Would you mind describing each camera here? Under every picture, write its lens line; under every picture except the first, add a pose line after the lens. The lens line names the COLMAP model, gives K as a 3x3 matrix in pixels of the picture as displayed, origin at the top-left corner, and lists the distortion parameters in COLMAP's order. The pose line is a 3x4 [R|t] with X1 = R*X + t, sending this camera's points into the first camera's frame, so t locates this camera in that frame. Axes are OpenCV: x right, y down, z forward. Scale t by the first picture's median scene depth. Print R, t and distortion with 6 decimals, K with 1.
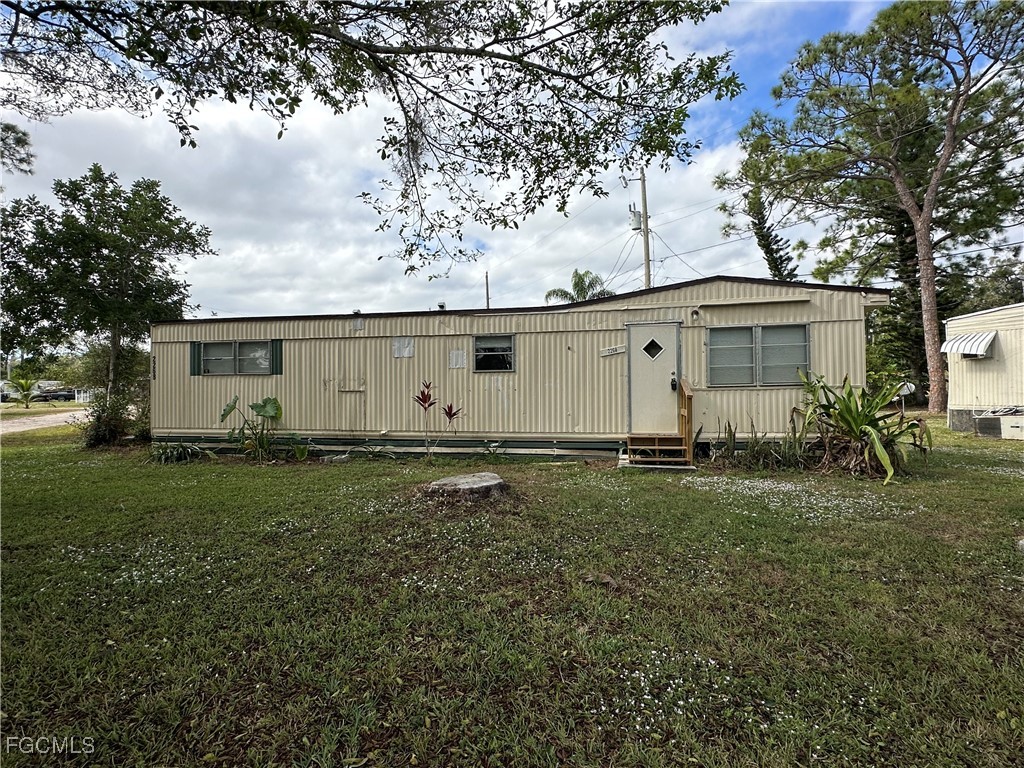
lens RADIAL K [[536.5, 0, 512.0], [0, 536.5, 384.0], [0, 0, 1]] dist [-0.000824, 0.000261]
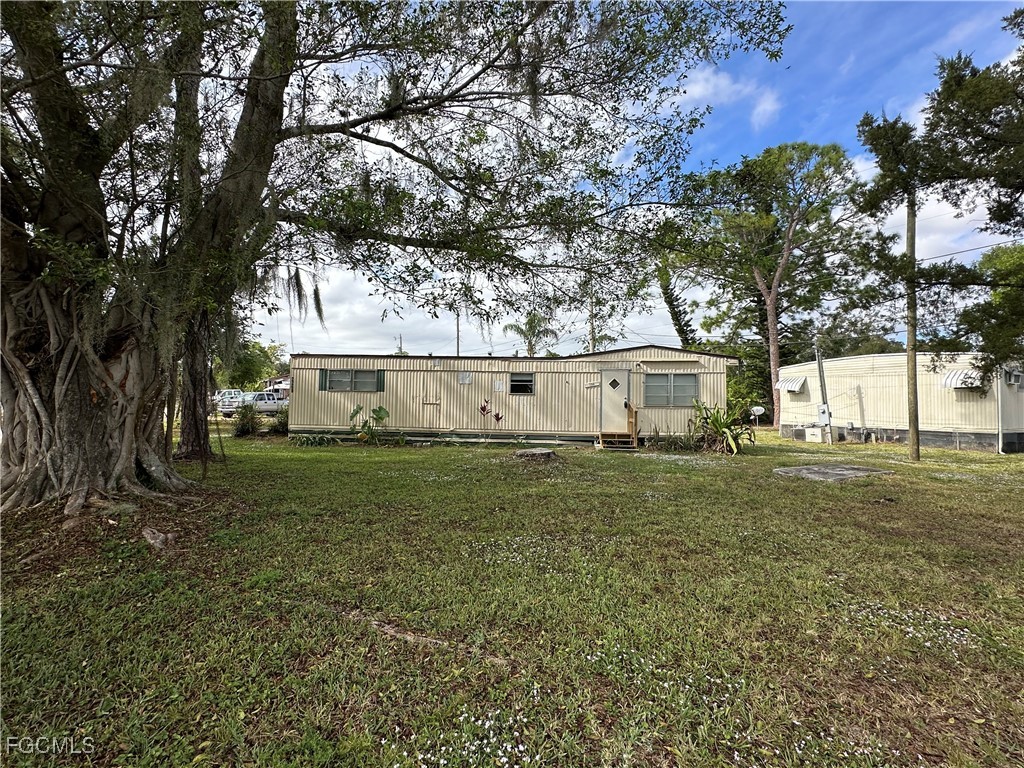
lens RADIAL K [[472.0, 0, 512.0], [0, 472.0, 384.0], [0, 0, 1]] dist [0.003524, 0.000190]
pose [[0.991261, 0.030977, 0.128225, -0.247834], [-0.026888, 0.999077, -0.033500, -0.004312], [-0.129145, 0.029760, 0.991179, -0.453742]]
